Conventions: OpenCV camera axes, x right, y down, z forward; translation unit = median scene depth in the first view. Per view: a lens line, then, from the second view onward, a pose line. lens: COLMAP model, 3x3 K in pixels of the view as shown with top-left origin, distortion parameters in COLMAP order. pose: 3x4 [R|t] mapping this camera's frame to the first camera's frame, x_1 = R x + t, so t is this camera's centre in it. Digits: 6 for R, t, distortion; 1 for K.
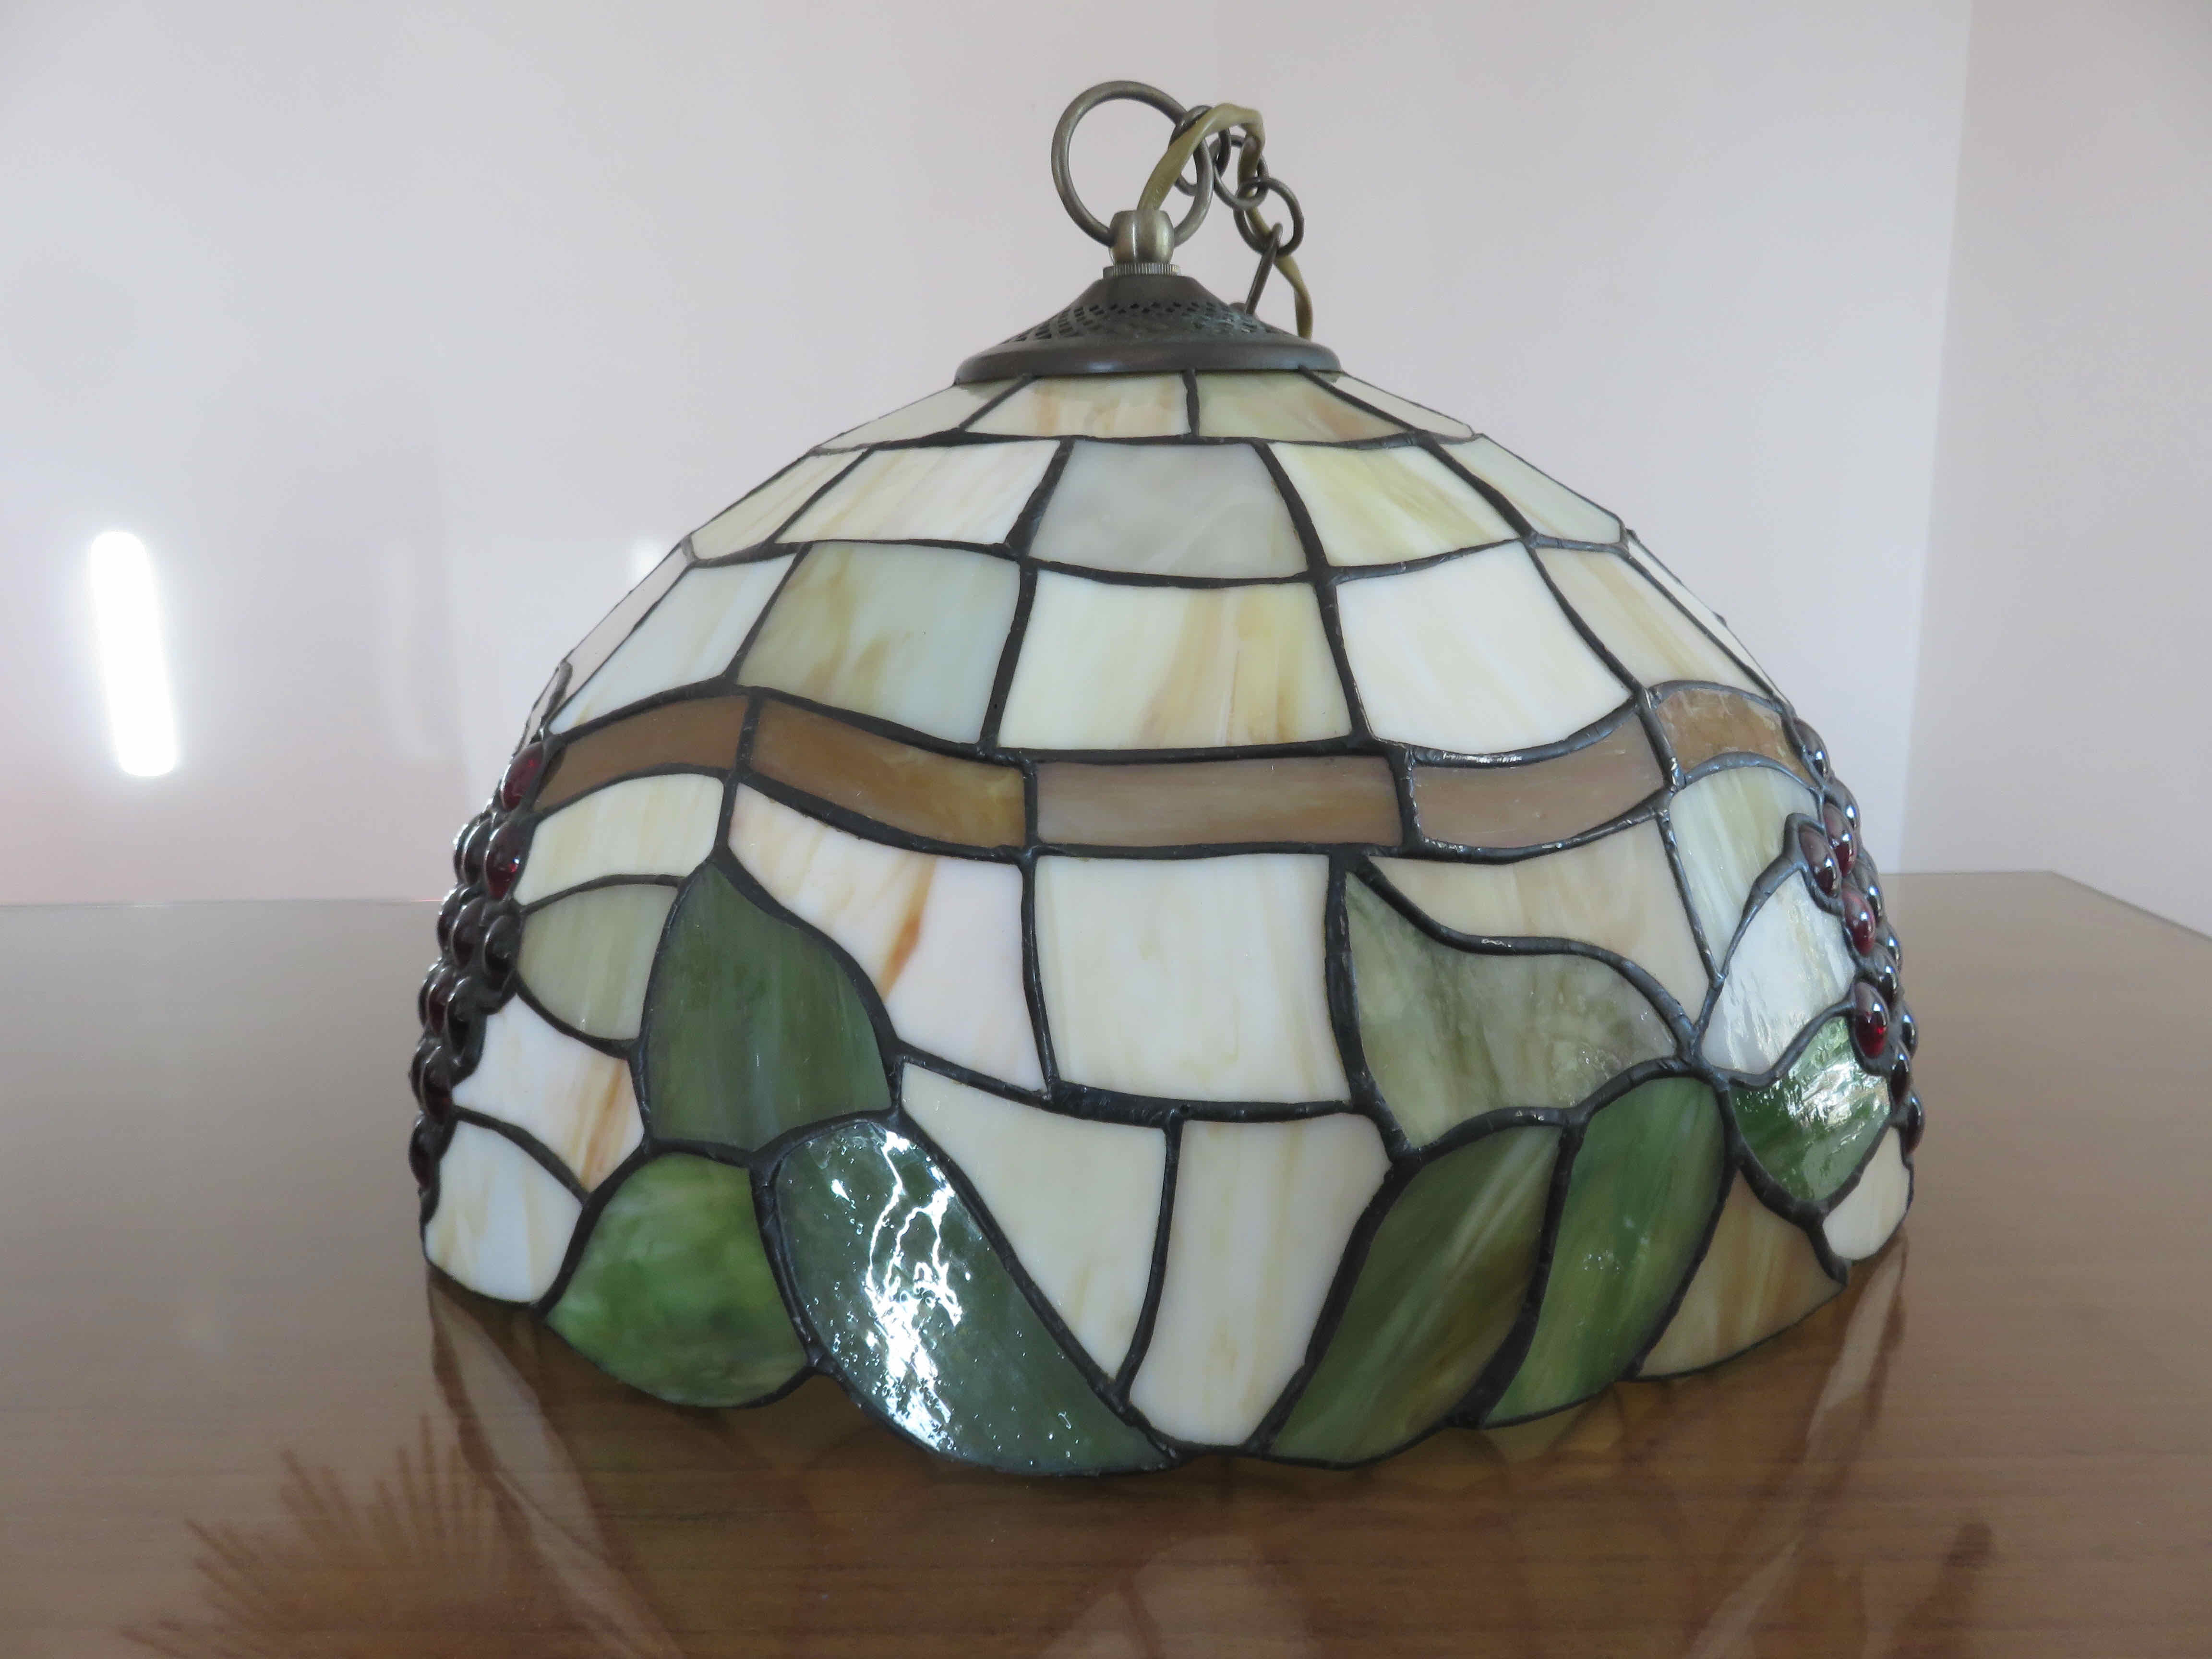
lens RADIAL K [[1692.6, 0, 1106.0], [0, 1692.6, 829.5], [0, 0, 1]] dist [0.003846, -0.004851]
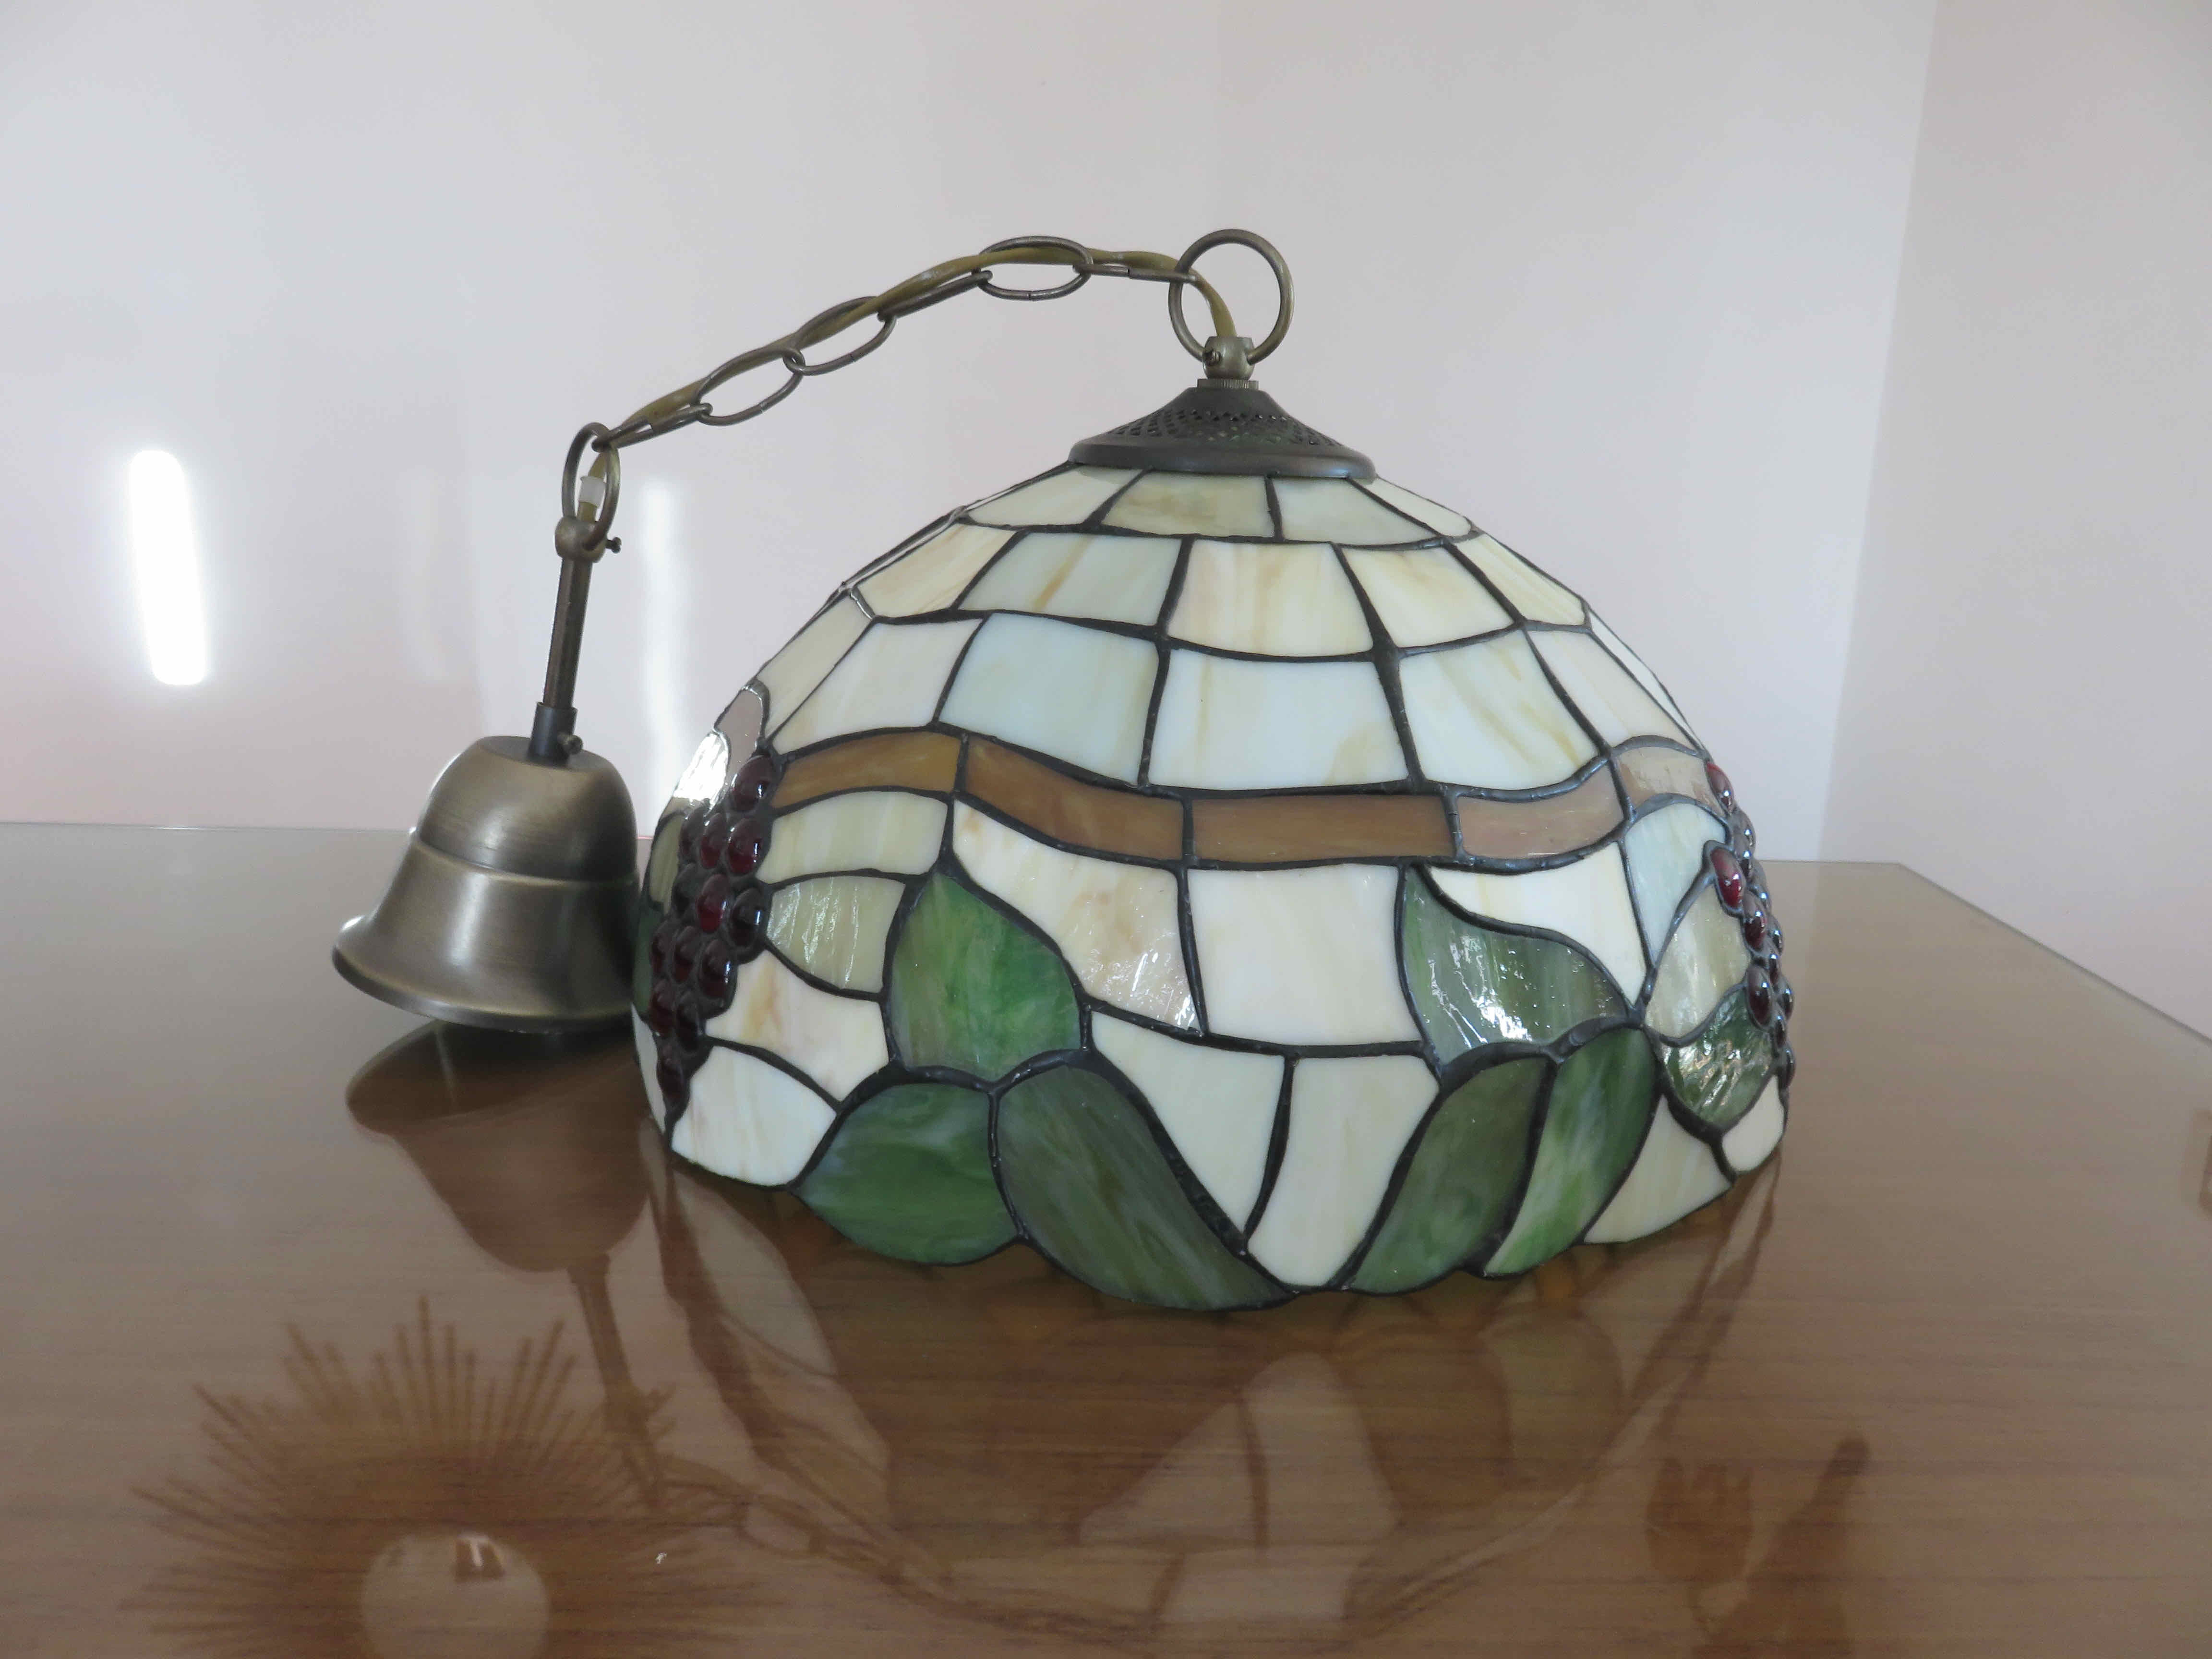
lens RADIAL K [[1692.6, 0, 1106.0], [0, 1692.6, 829.5], [0, 0, 1]] dist [0.003846, -0.004851]
pose [[0.997504, 0.027190, 0.065170, -0.175834], [-0.029582, 0.998913, 0.036028, -0.054675], [-0.064120, -0.037866, 0.997224, -0.341718]]
